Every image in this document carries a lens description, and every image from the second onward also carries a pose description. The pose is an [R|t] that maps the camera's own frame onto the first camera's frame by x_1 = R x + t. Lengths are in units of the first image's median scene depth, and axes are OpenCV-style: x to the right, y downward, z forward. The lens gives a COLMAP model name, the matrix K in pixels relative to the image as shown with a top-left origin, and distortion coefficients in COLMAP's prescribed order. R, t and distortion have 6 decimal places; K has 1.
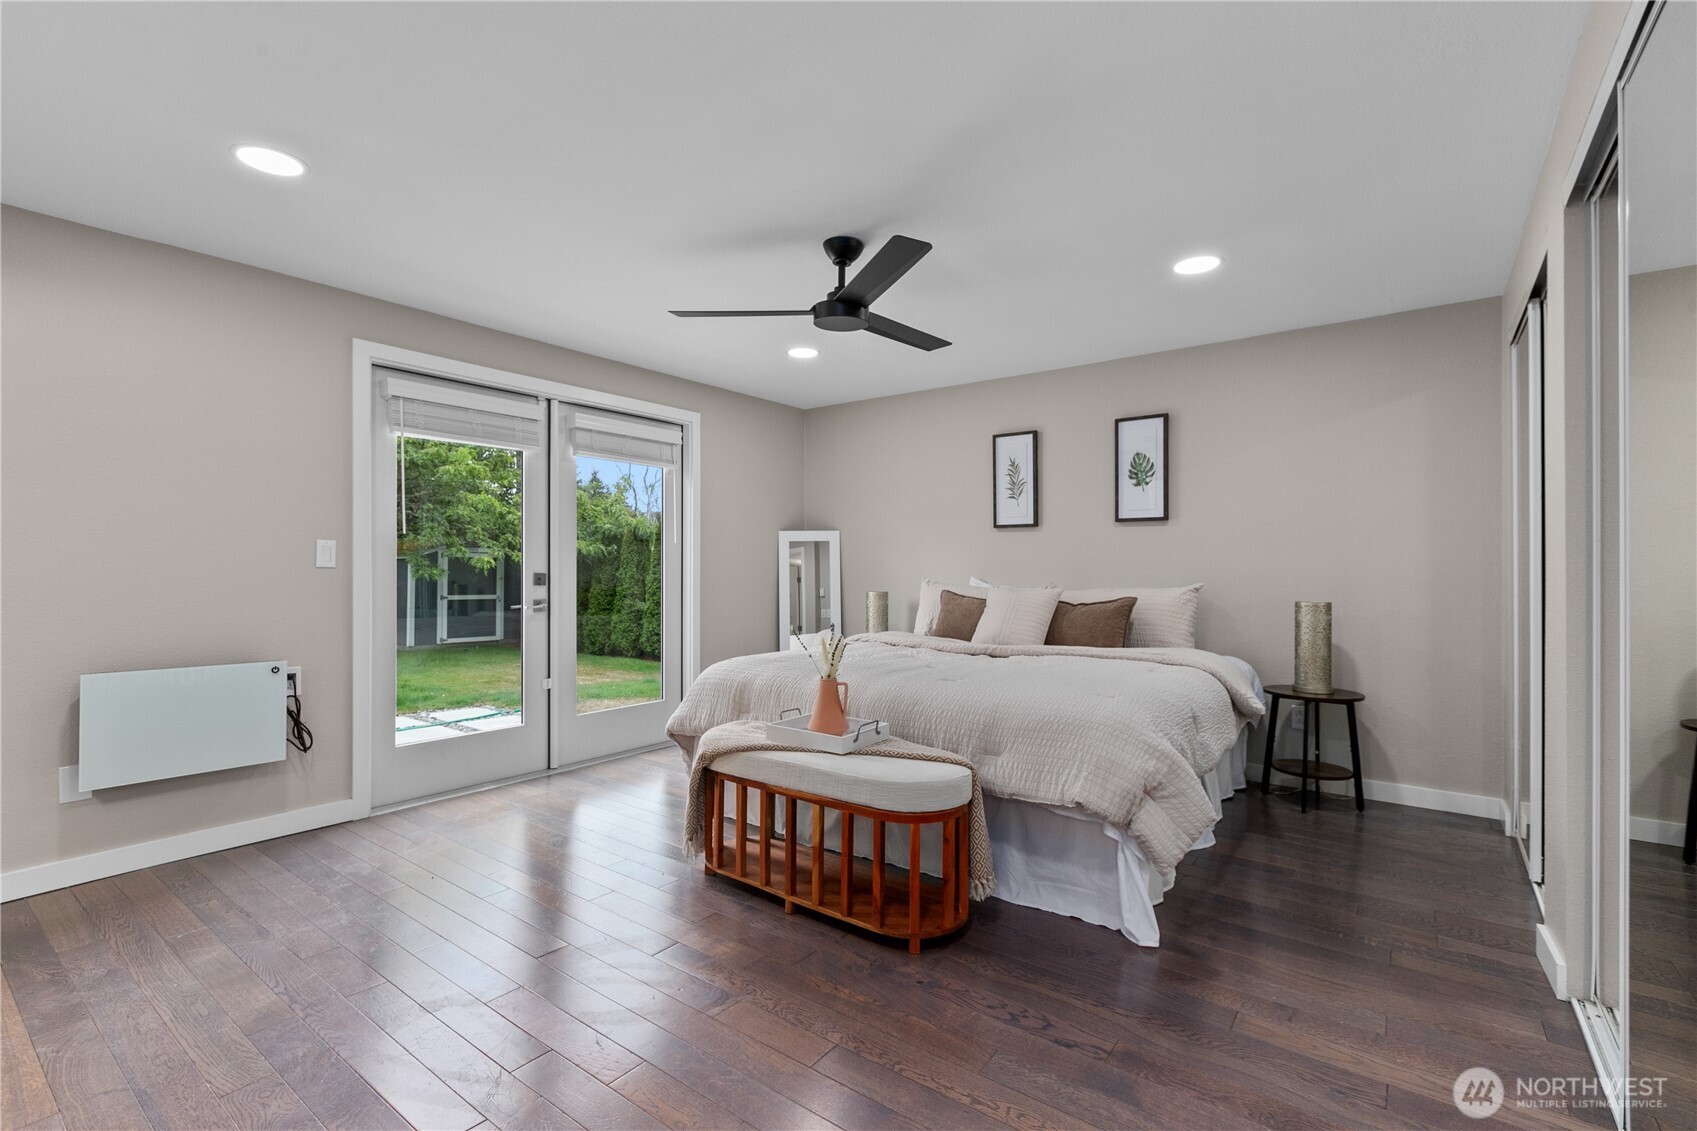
lens RADIAL K [[757.3, 0, 857.3], [0, 757.3, 576.0], [0, 0, 1]] dist [-0.000355, 0.000168]
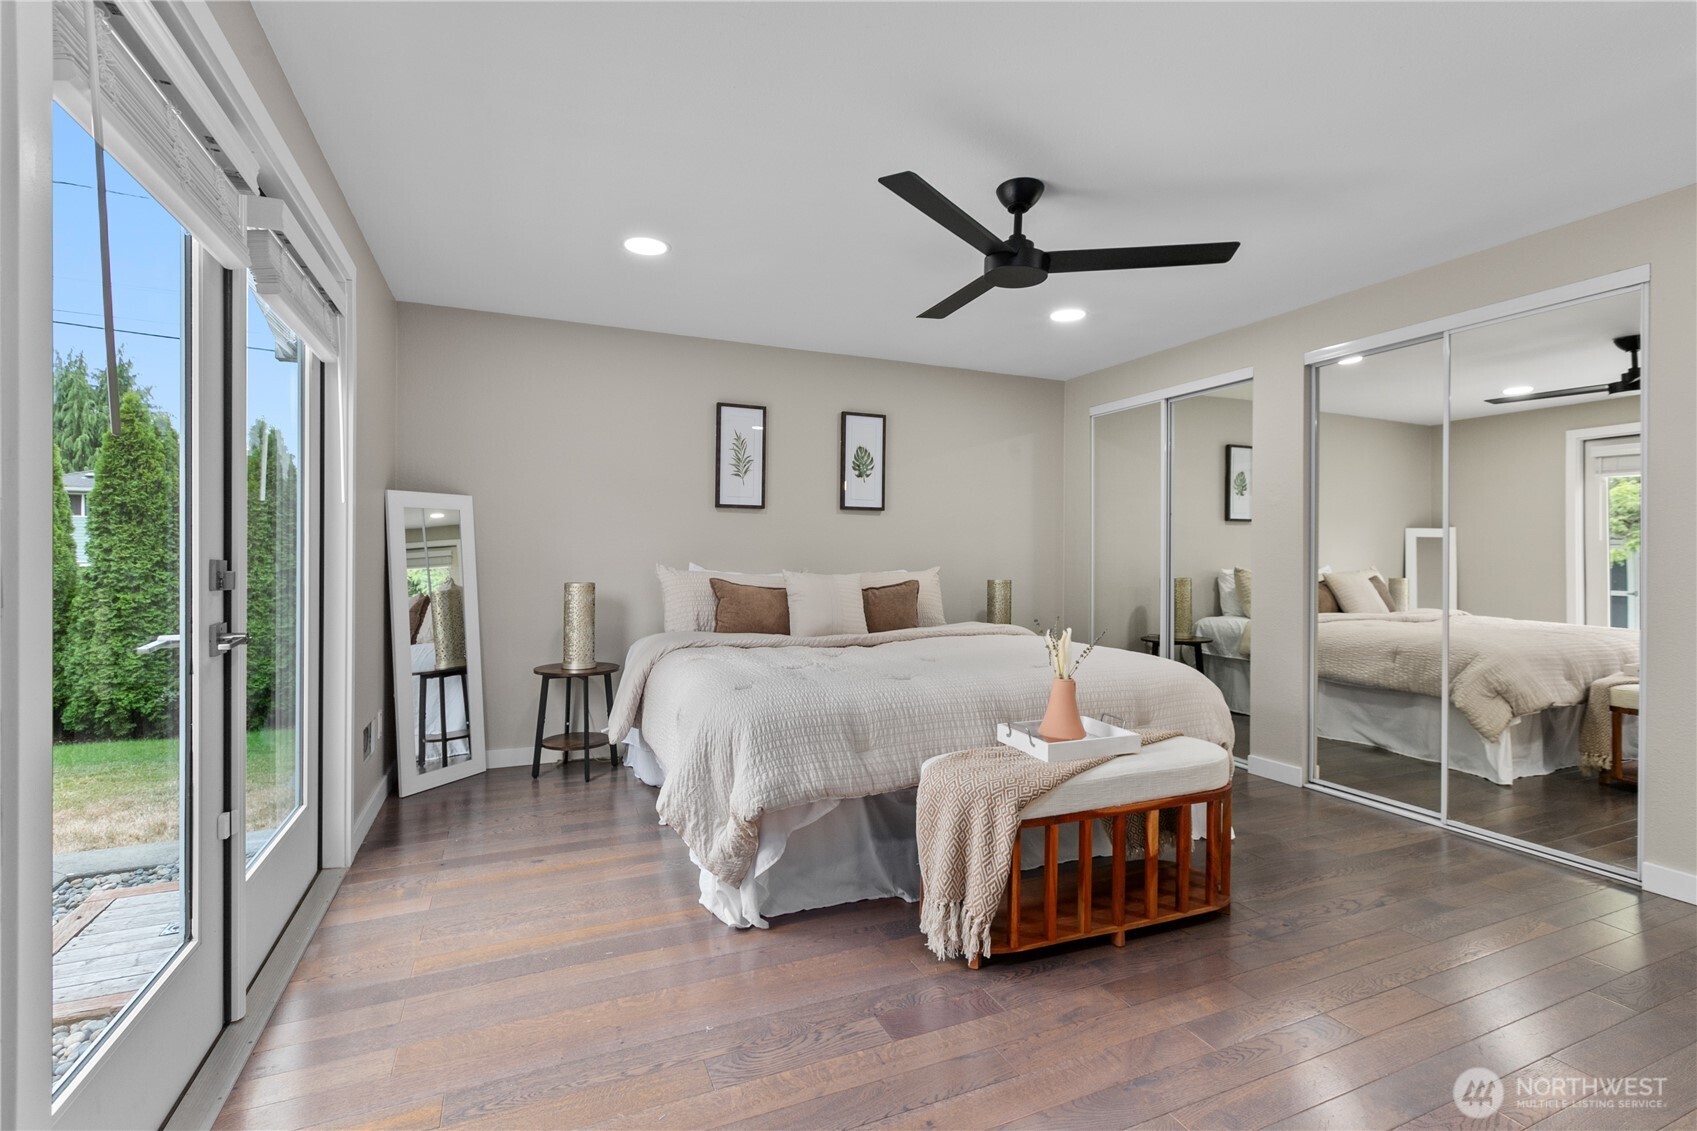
lens RADIAL K [[757.3, 0, 847.2], [0, 757.3, 559.5], [0, 0, 1]] dist [-0.000355, 0.000168]
pose [[0.502823, -0.005921, 0.864369, -0.584939], [-0.000665, 0.999974, 0.007237, -0.009198], [-0.864389, -0.004213, 0.502806, 0.476575]]
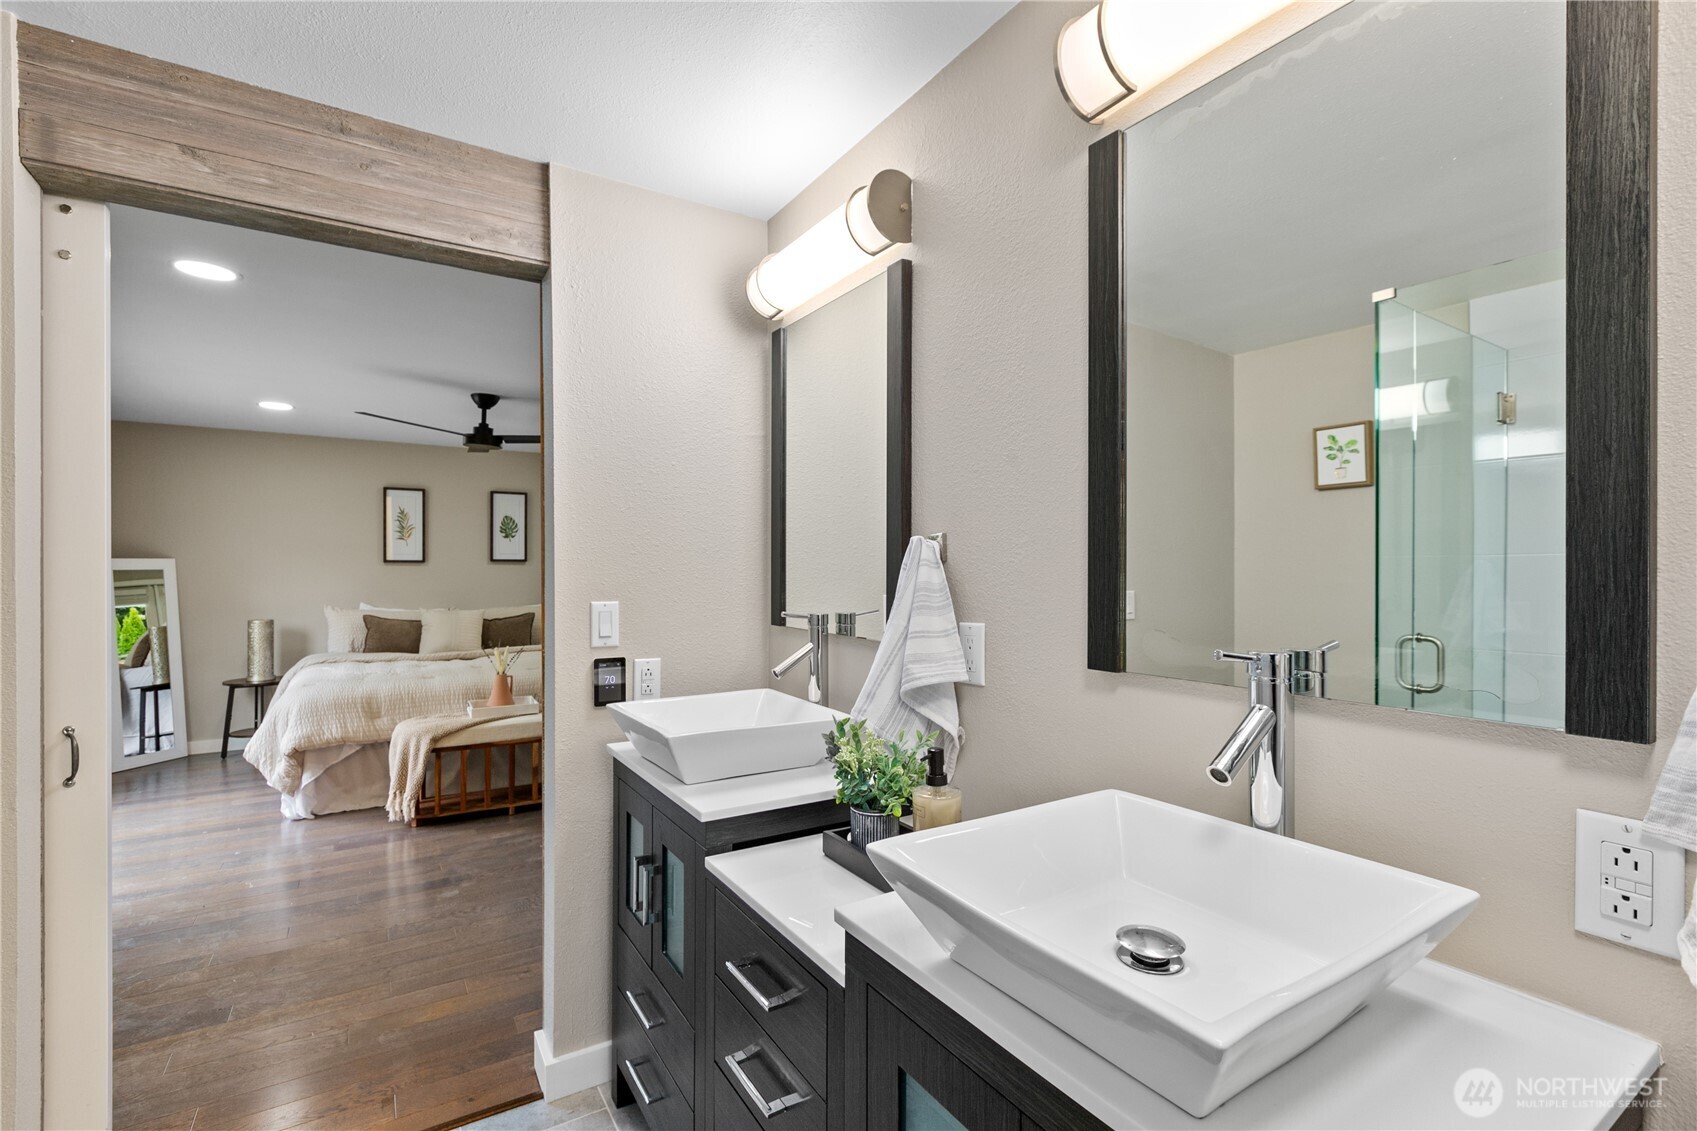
lens RADIAL K [[757.3, 0, 842.6], [0, 757.3, 574.2], [0, 0, 1]] dist [-0.000355, 0.000168]
pose [[0.369273, -0.008278, 0.929284, -0.786239], [0.006639, 0.999958, 0.006269, -0.053220], [-0.929297, 0.003855, 0.369312, -0.172381]]
